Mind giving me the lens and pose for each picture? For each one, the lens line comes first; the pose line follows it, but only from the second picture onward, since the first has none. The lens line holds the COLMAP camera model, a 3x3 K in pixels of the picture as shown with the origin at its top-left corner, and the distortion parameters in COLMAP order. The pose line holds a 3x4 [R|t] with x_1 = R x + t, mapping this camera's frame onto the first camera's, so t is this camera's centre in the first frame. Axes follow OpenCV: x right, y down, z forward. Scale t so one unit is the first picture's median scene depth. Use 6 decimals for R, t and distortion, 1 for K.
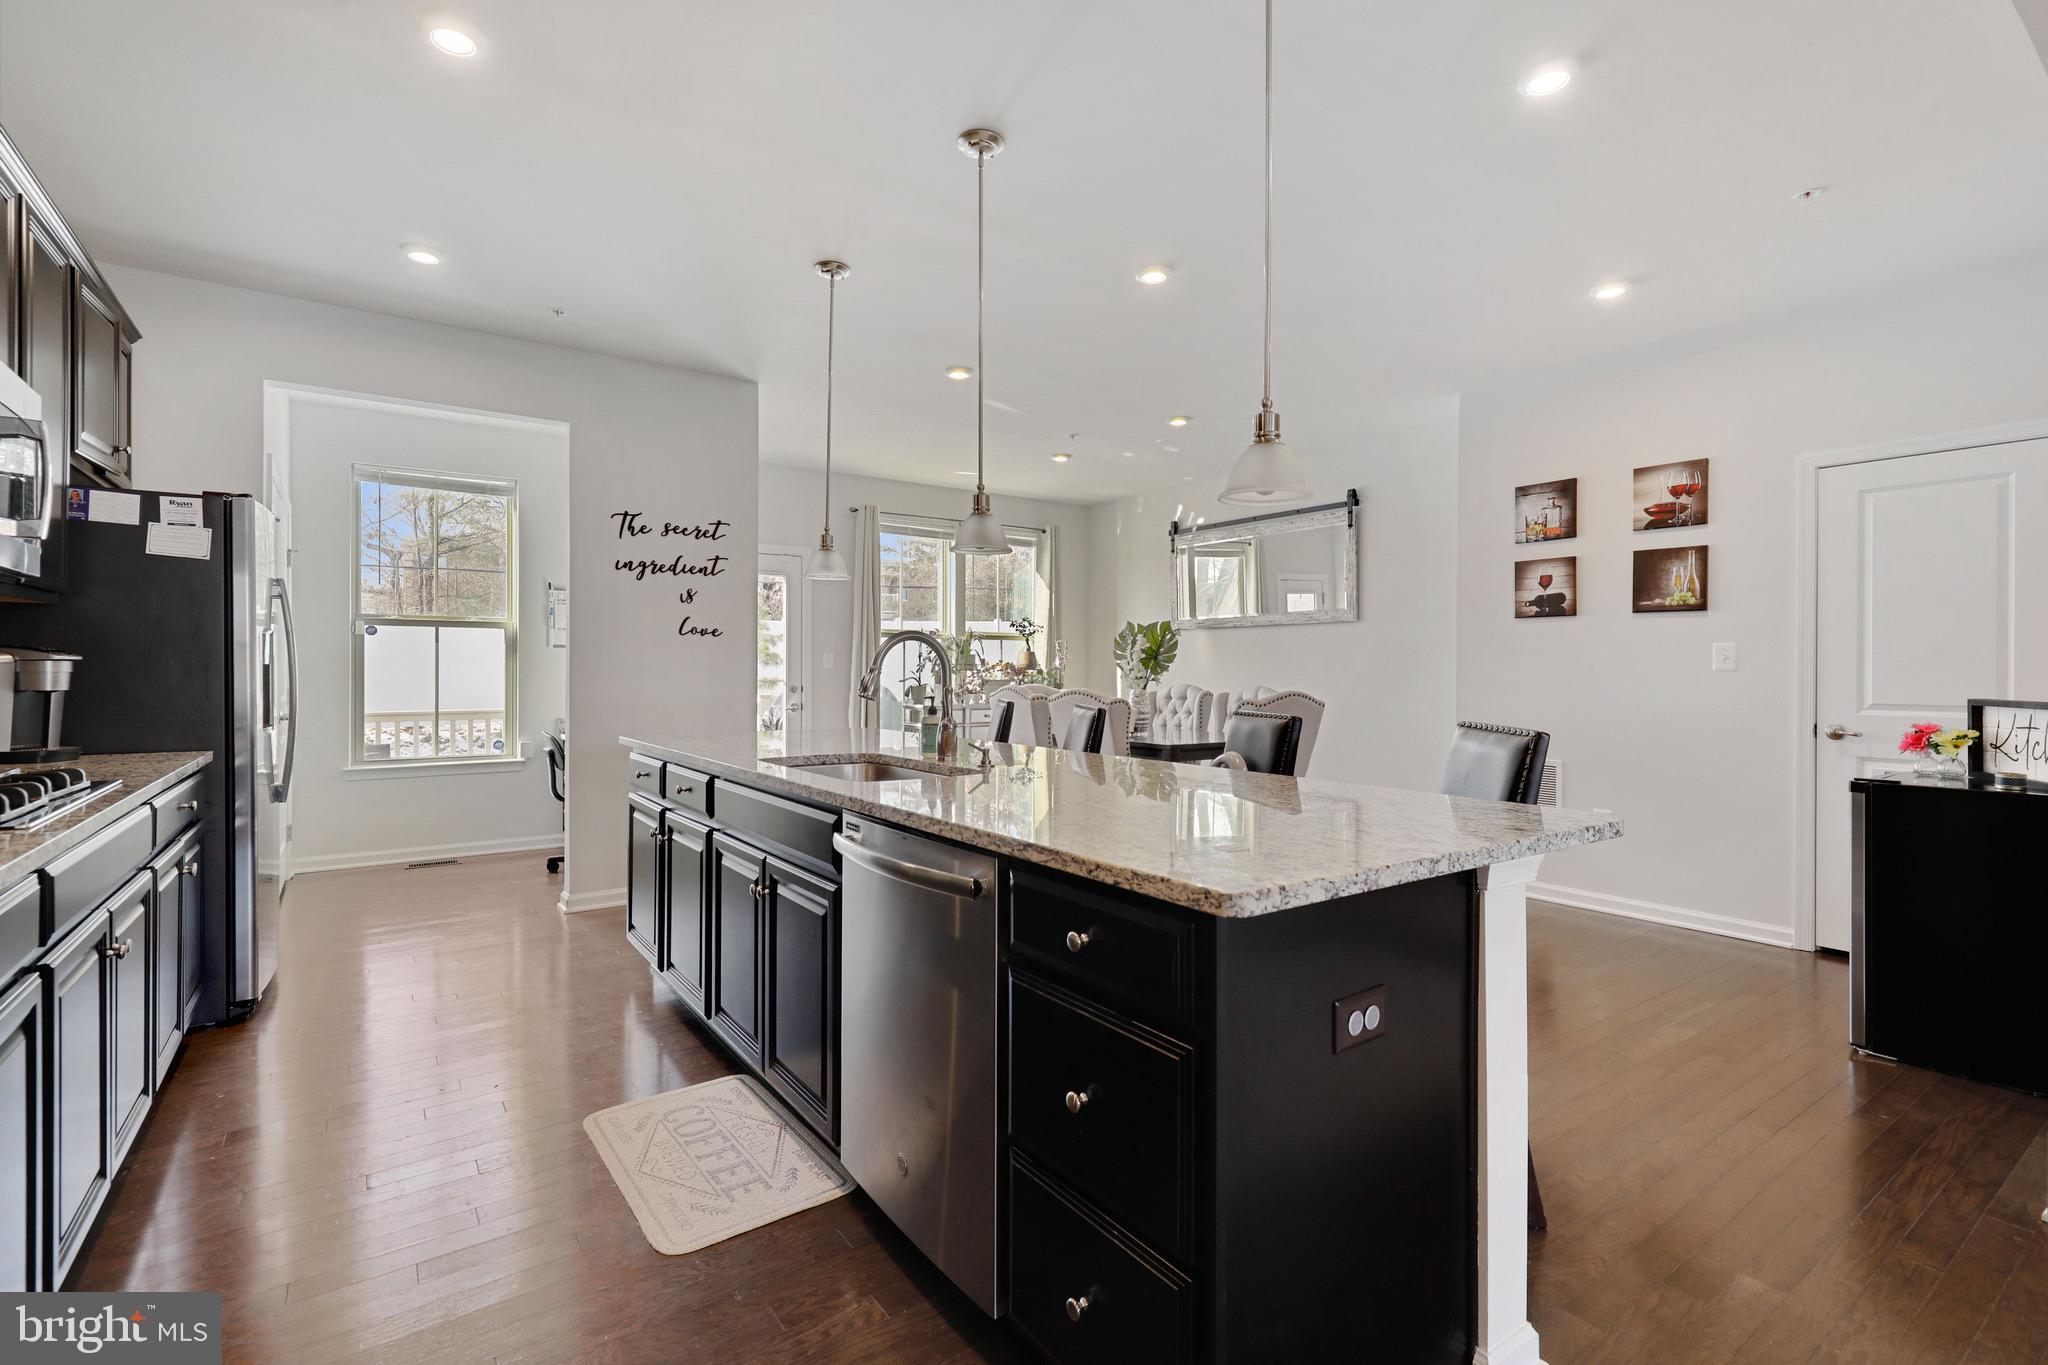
lens RADIAL K [[926.6, 0, 1024.6], [0, 926.6, 668.6], [0, 0, 1]] dist [0.010900, -0.007289]
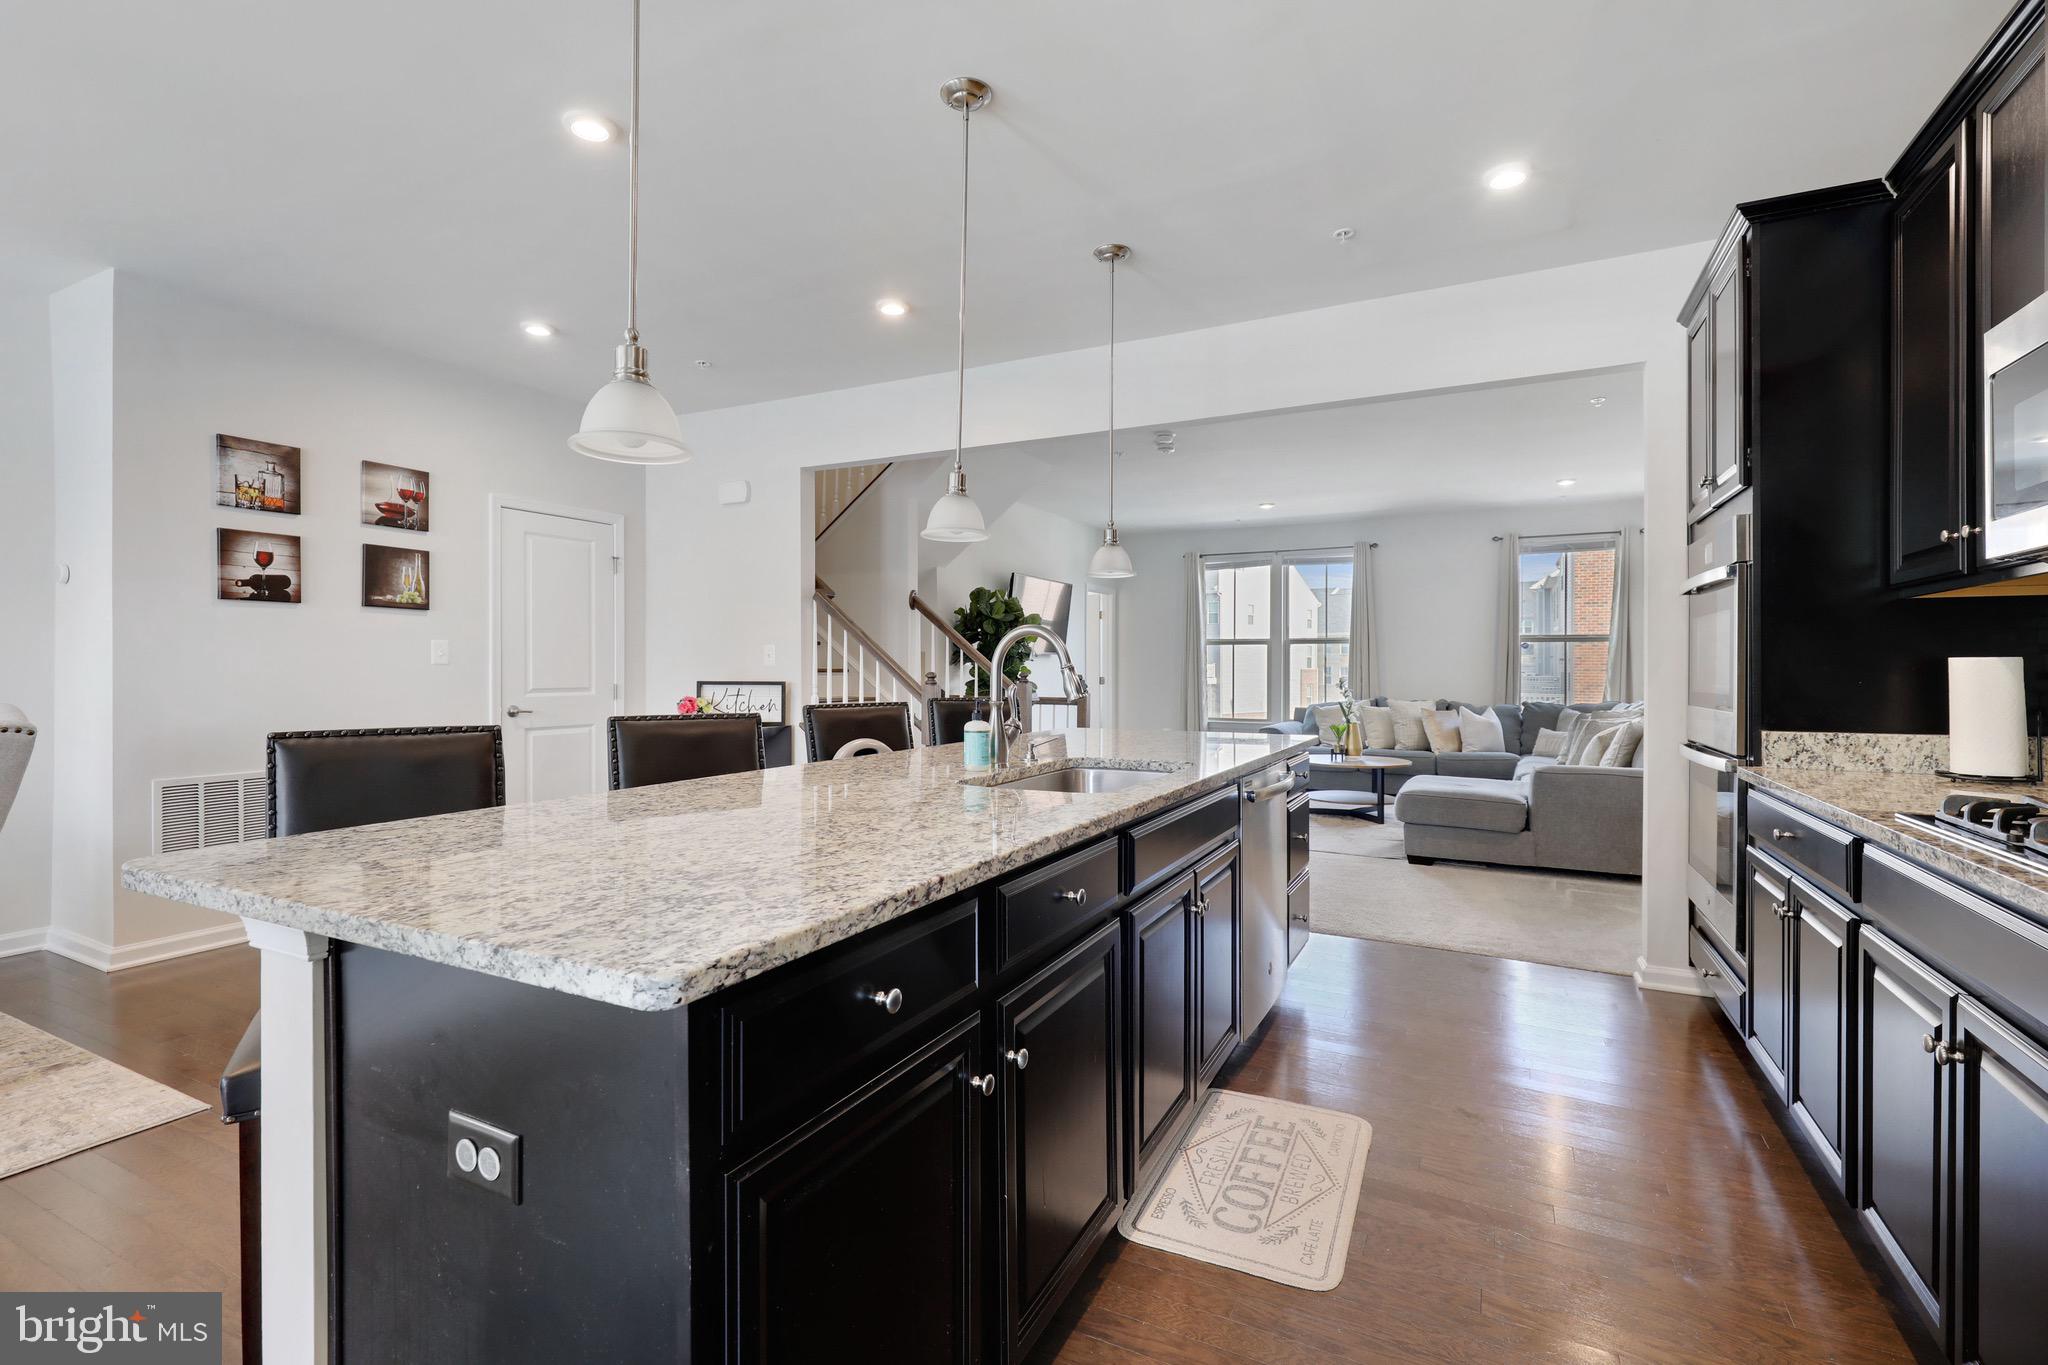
lens RADIAL K [[916.8, 0, 1025.1], [0, 916.8, 669.8], [0, 0, 1]] dist [0.000101, -0.000182]
pose [[-0.458146, -0.007370, 0.888846, -0.549857], [-0.003658, 0.999973, 0.006406, -0.001398], [-0.888869, -0.000317, -0.458161, 0.852103]]
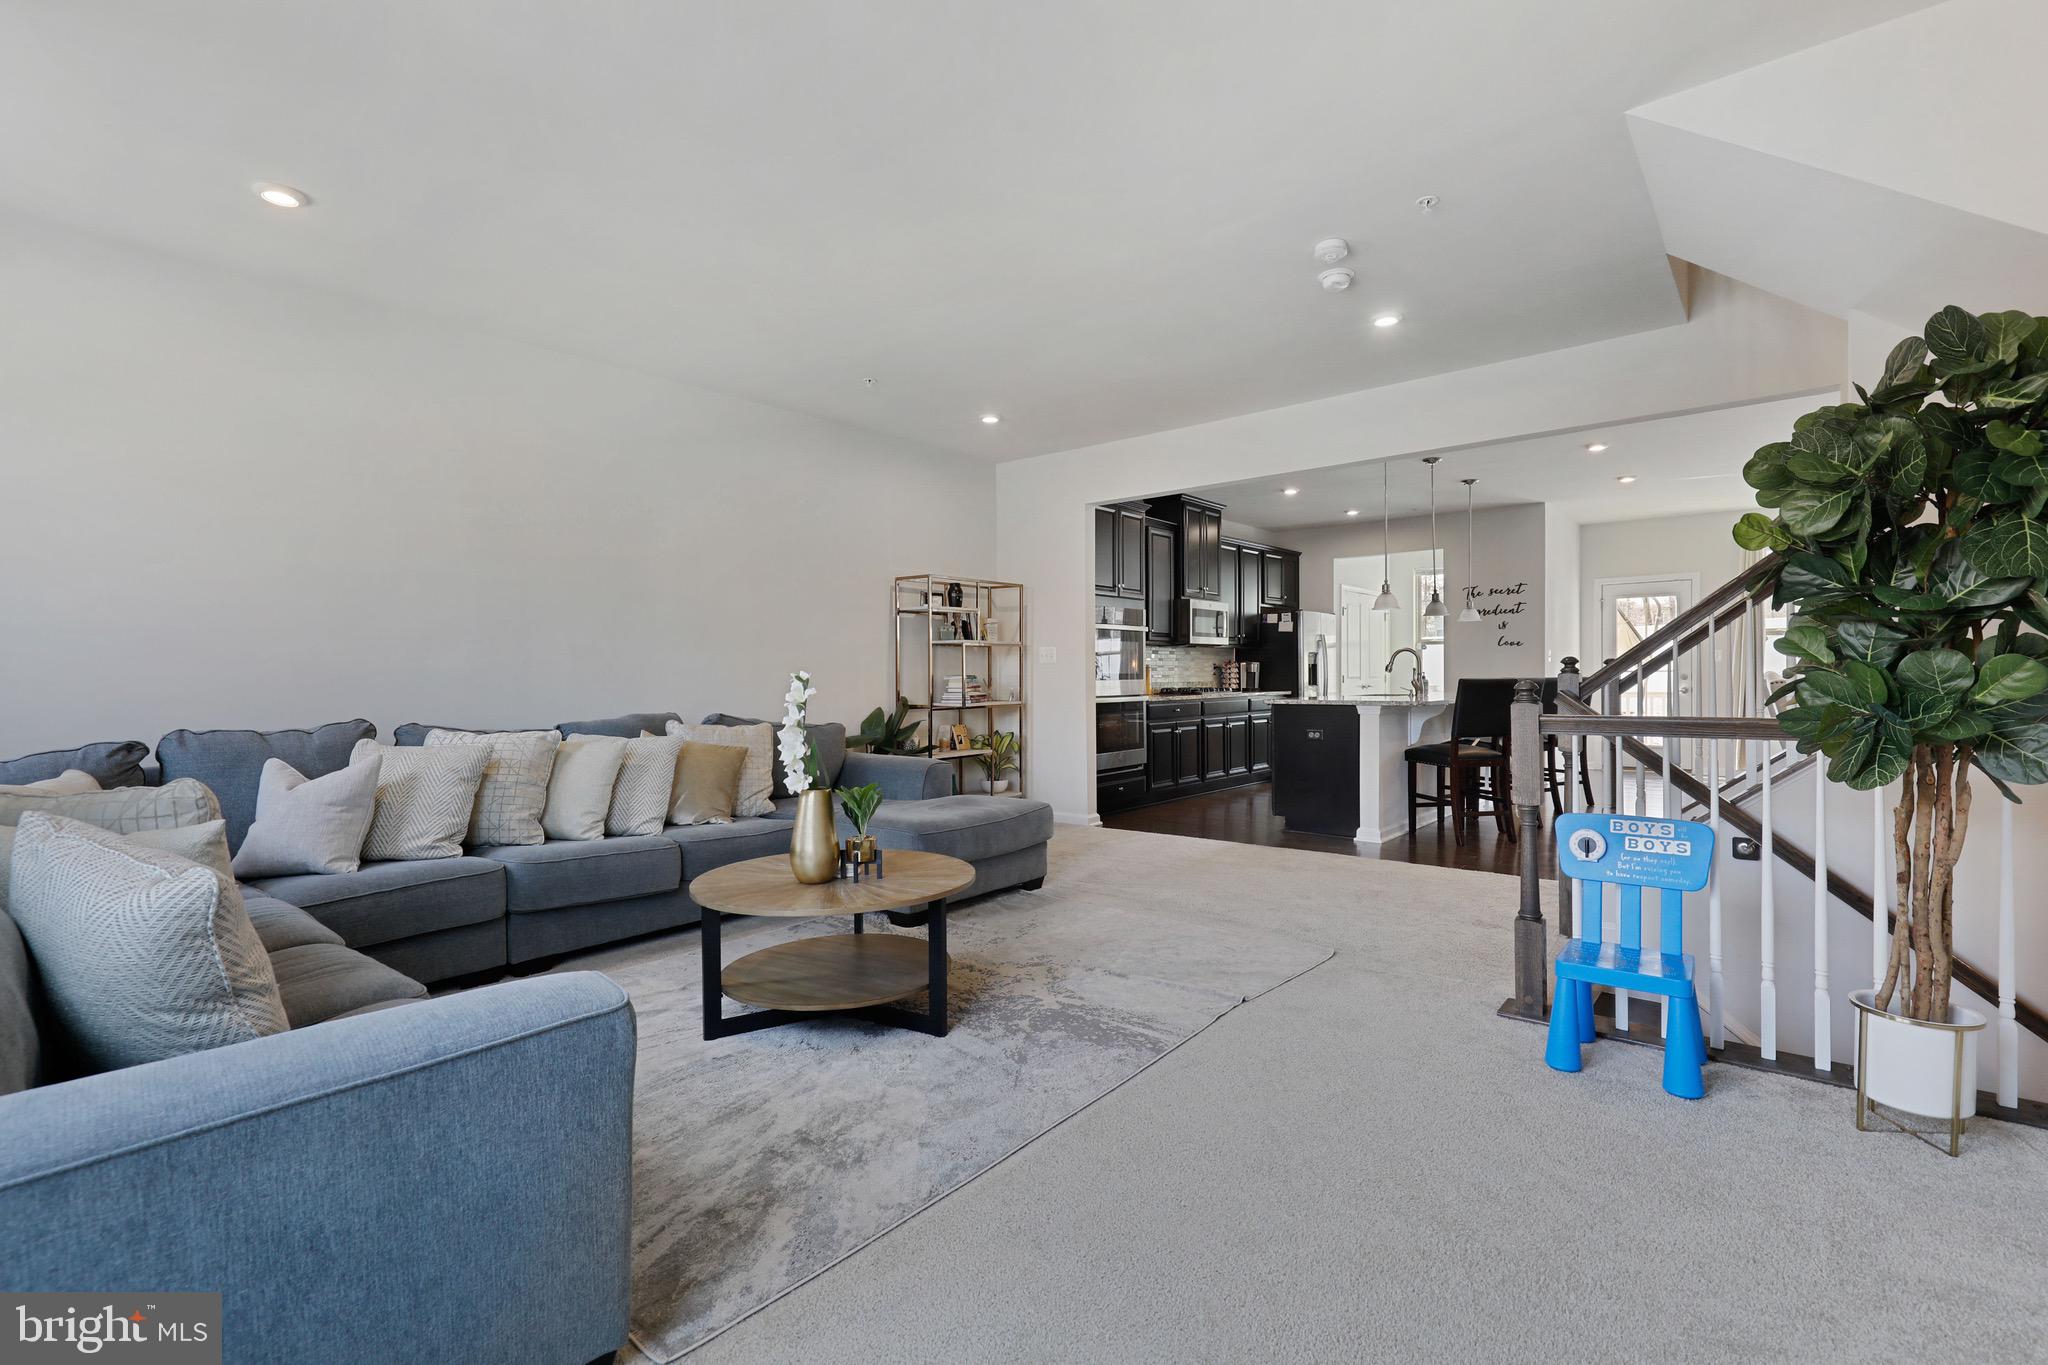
lens RADIAL K [[918.2, 0, 1026.0], [0, 918.2, 686.6], [0, 0, 1]] dist [0.021475, -0.012788]
pose [[0.254415, 0.007859, -0.967063, 1.362270], [0.008947, 0.999905, 0.010480, 0.021678], [0.967054, -0.011318, 0.254320, -0.483746]]
